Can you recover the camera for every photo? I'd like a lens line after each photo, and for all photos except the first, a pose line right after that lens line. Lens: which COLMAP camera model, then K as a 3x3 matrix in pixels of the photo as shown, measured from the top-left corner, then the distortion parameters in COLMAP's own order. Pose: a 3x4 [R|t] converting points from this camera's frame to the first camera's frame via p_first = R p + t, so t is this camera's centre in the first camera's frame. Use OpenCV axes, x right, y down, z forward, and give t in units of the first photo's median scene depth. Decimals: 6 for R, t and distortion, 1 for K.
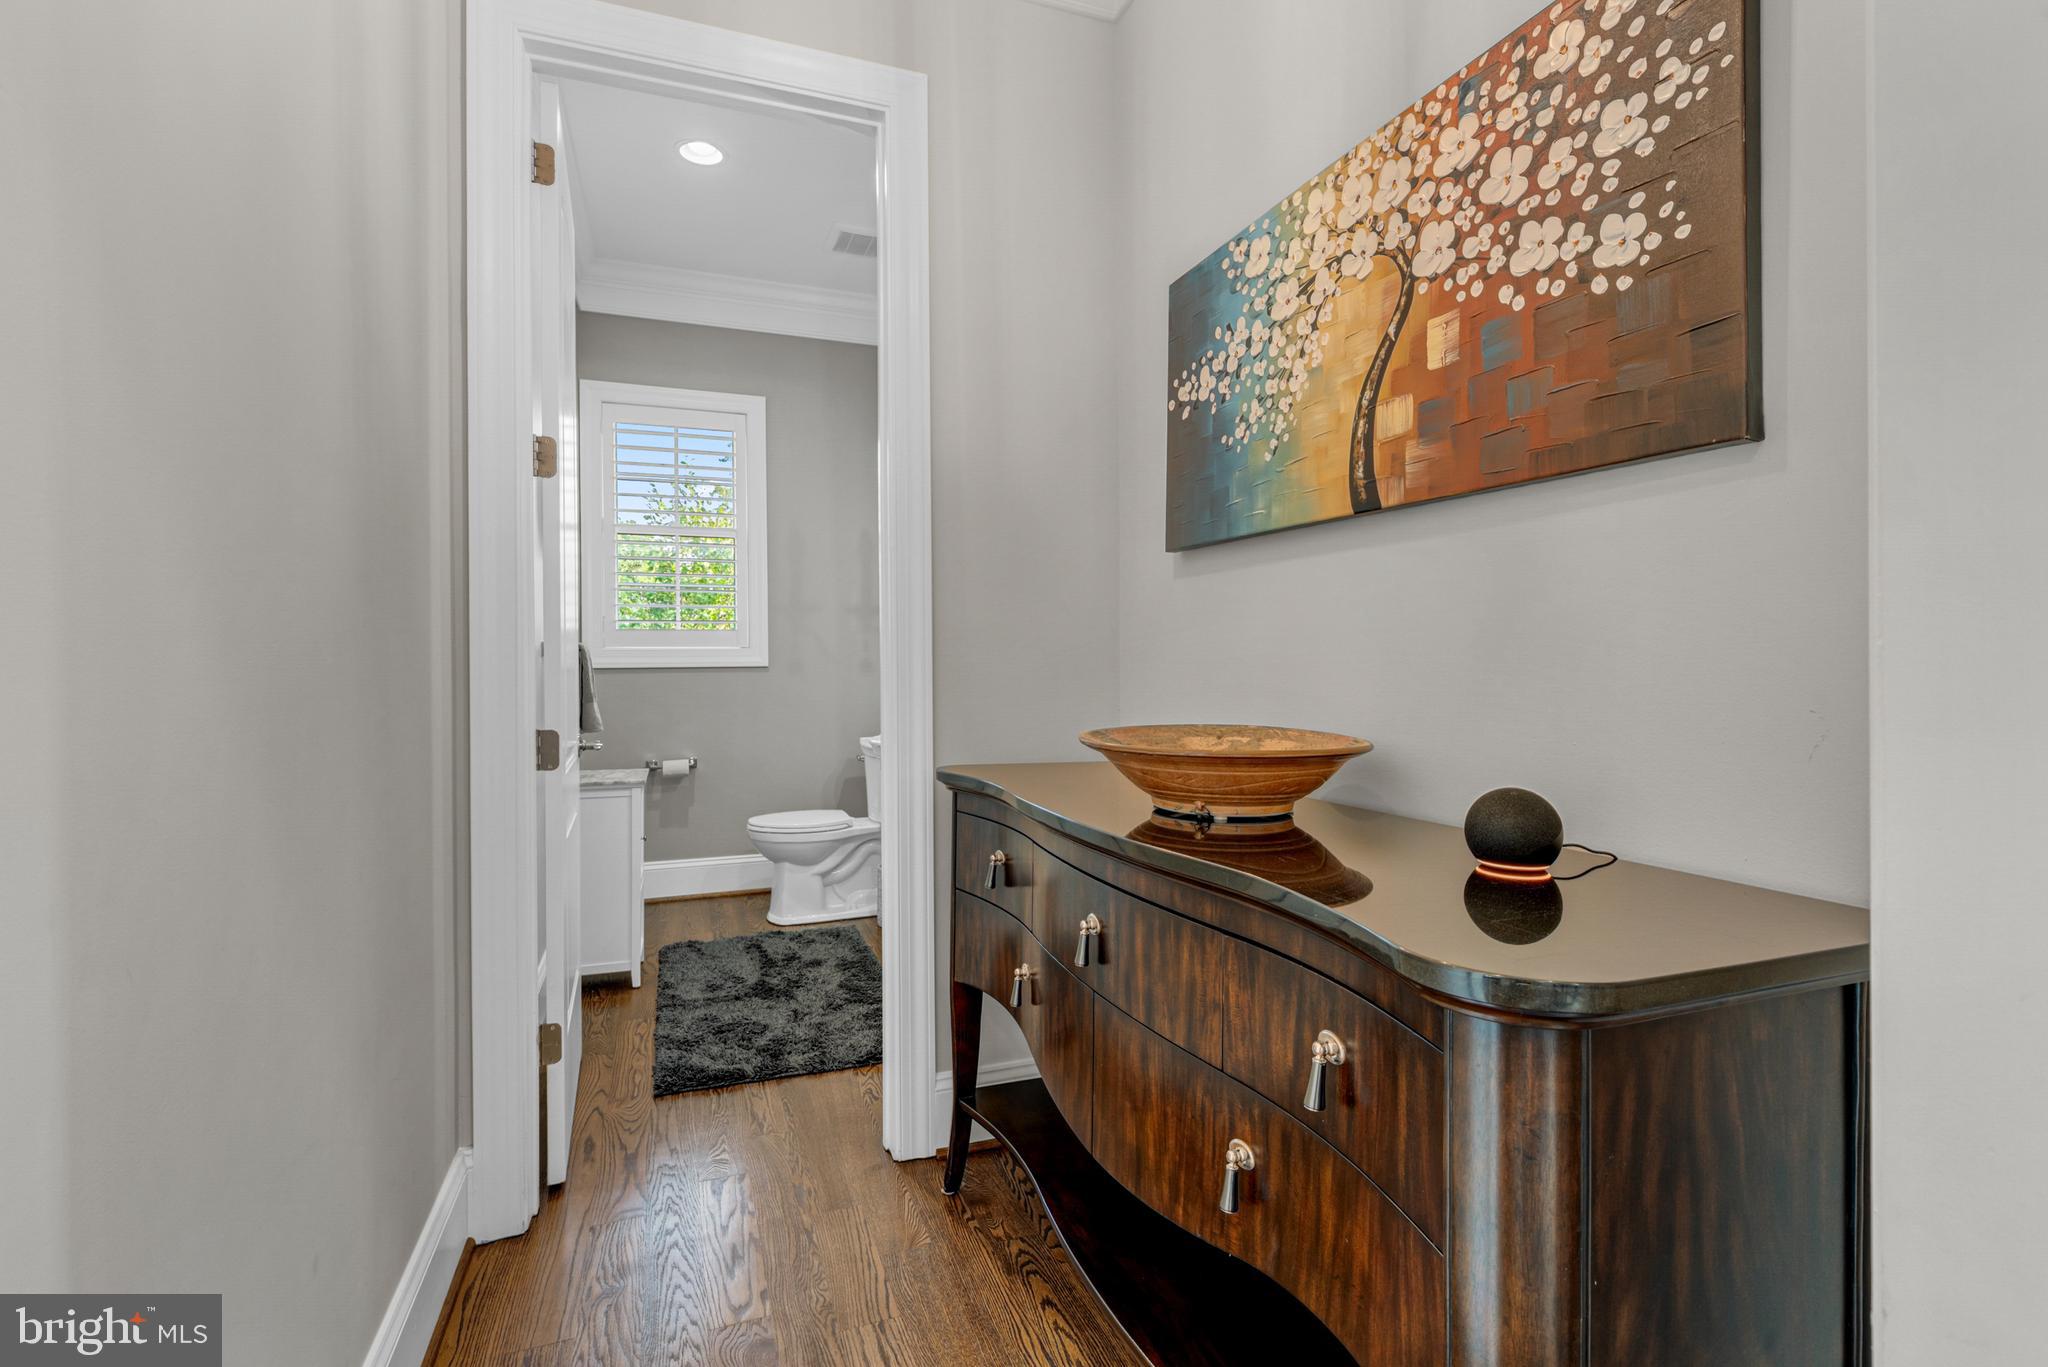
lens RADIAL K [[912.0, 0, 1022.0], [0, 912.0, 664.5], [0, 0, 1]] dist [0.002570, 0.000866]
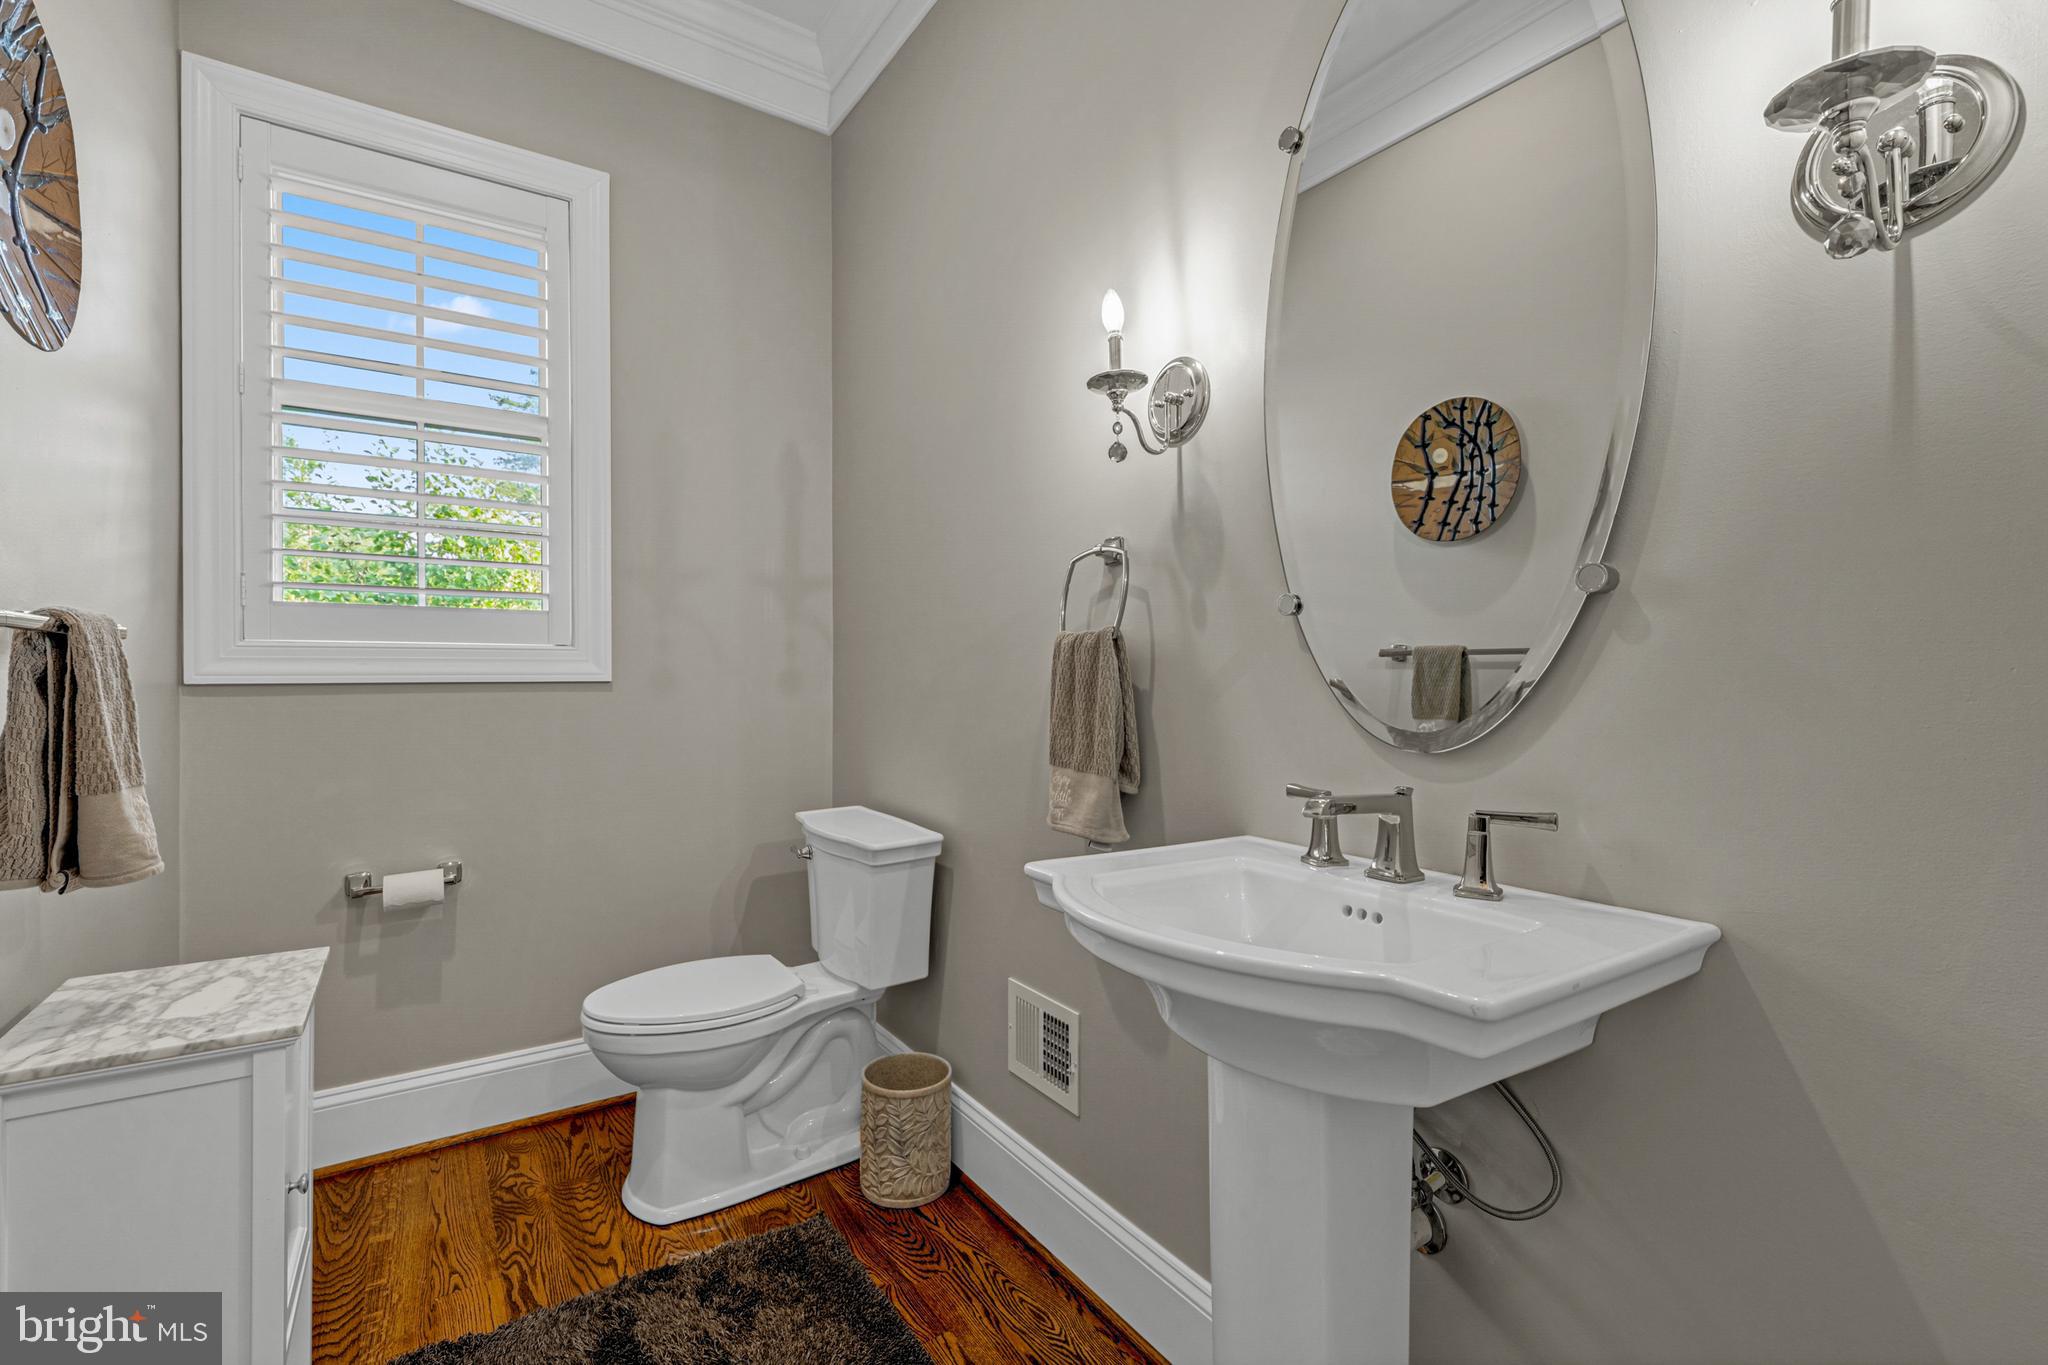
lens RADIAL K [[888.5, 0, 1024.0], [0, 888.5, 682.5], [0, 0, 1]] dist [0.000847, -0.000026]
pose [[0.973011, 0.006615, 0.230664, -0.171569], [-0.006459, 0.999978, -0.001431, 0.002380], [-0.230668, -0.000097, 0.973032, 0.460179]]
